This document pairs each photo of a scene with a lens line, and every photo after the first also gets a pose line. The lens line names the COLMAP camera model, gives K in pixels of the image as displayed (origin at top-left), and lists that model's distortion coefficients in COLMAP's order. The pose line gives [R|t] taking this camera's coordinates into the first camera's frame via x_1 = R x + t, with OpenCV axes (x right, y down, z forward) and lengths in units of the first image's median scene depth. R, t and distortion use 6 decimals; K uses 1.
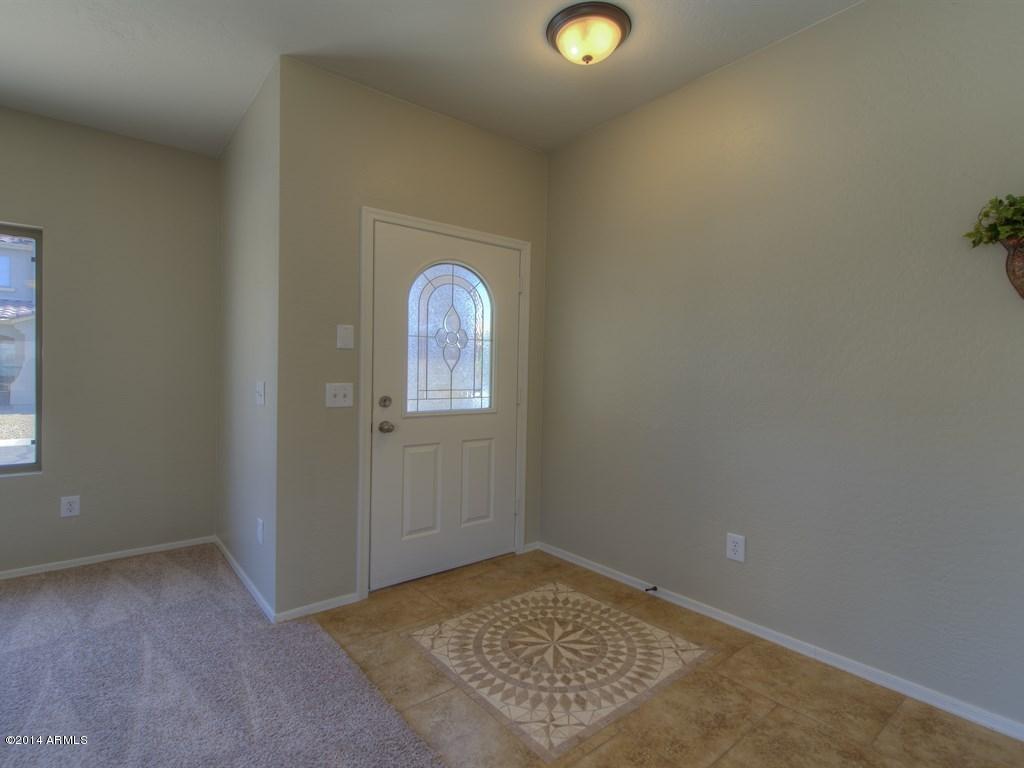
lens RADIAL K [[413.3, 0, 512.5], [0, 413.3, 372.9], [0, 0, 1]] dist [0.000259, -0.000009]
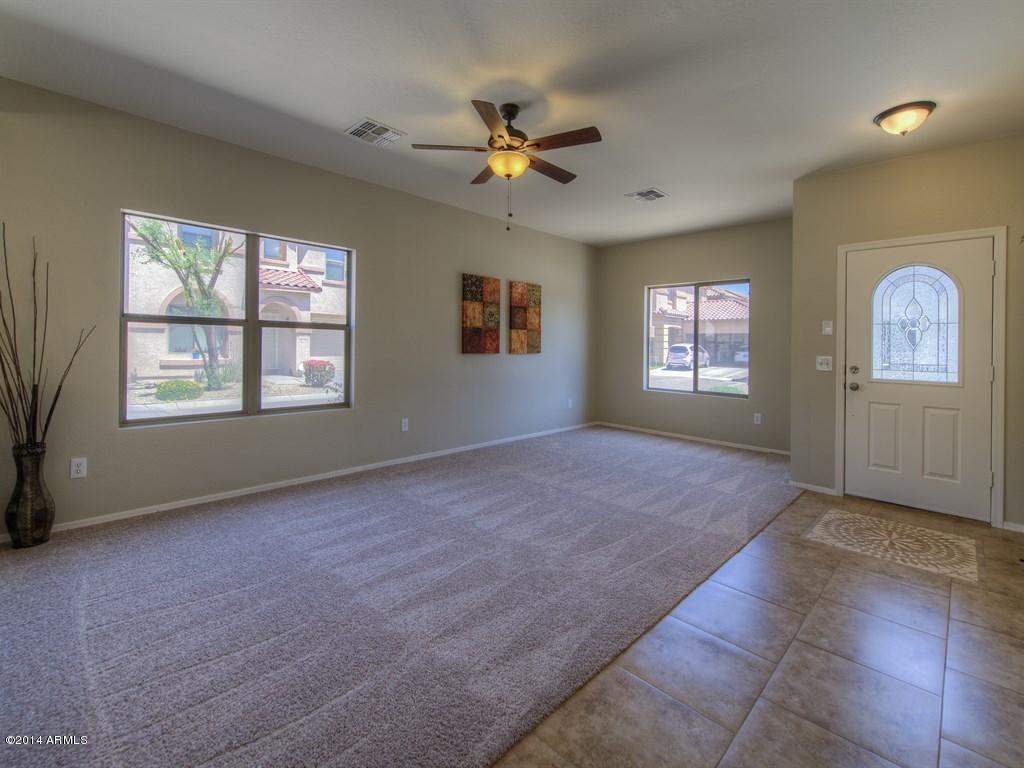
lens RADIAL K [[413.3, 0, 512.5], [0, 413.3, 372.9], [0, 0, 1]] dist [0.000259, -0.000009]
pose [[0.032441, 0.063559, -0.997451, 1.192300], [-0.007587, 0.997963, 0.063345, -0.004702], [0.999445, 0.005513, 0.032857, -0.299583]]
